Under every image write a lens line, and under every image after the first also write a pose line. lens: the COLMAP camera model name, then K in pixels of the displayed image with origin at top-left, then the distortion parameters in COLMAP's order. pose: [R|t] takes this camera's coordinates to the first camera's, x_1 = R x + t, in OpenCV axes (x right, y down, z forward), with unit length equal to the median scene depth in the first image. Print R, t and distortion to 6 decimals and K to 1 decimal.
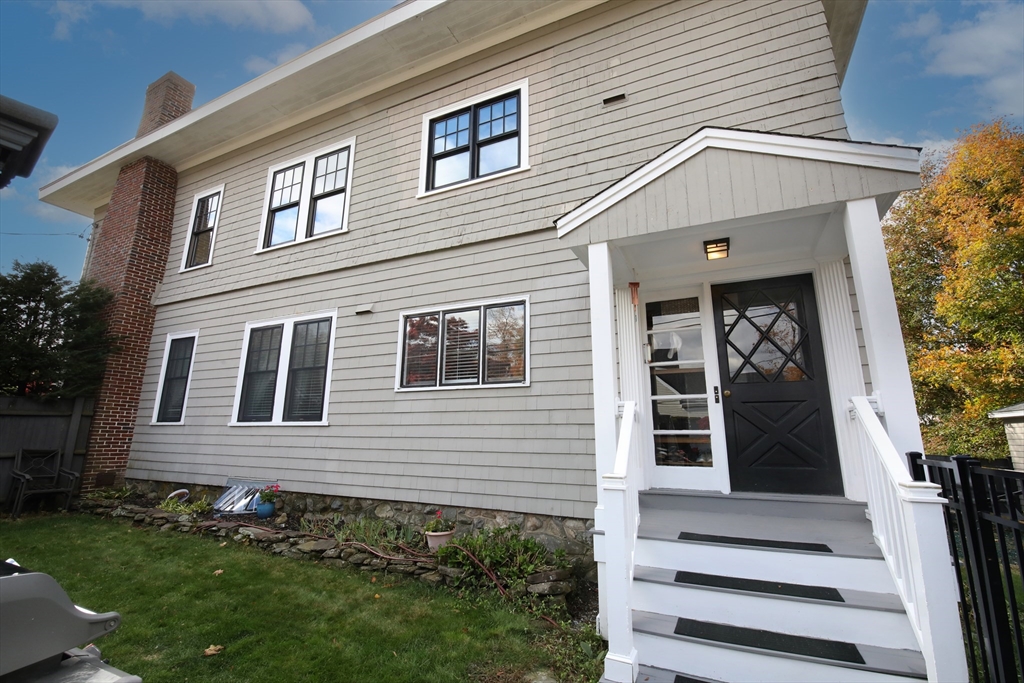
lens RADIAL K [[442.0, 0, 512.0], [0, 442.0, 341.5], [0, 0, 1]] dist [-0.019586, -0.000061]
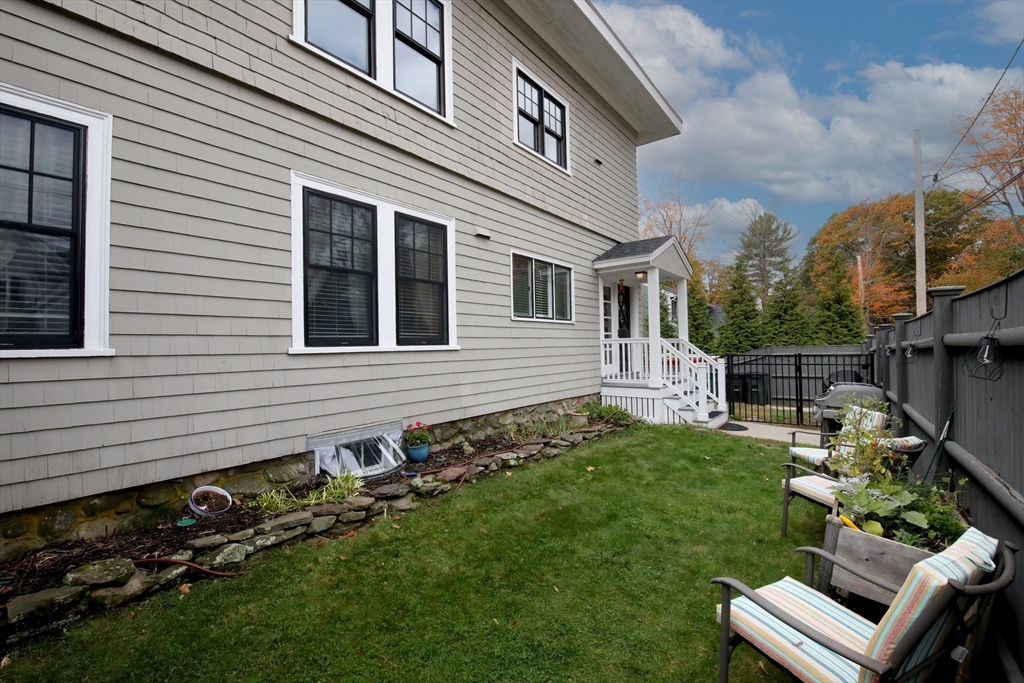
lens RADIAL K [[442.0, 0, 512.0], [0, 442.0, 341.5], [0, 0, 1]] dist [-0.019586, -0.000061]
pose [[0.225148, -0.001148, 0.974324, -1.265520], [-0.190949, 0.980555, 0.045280, 0.105876], [-0.955430, -0.196241, 0.220551, 0.662902]]
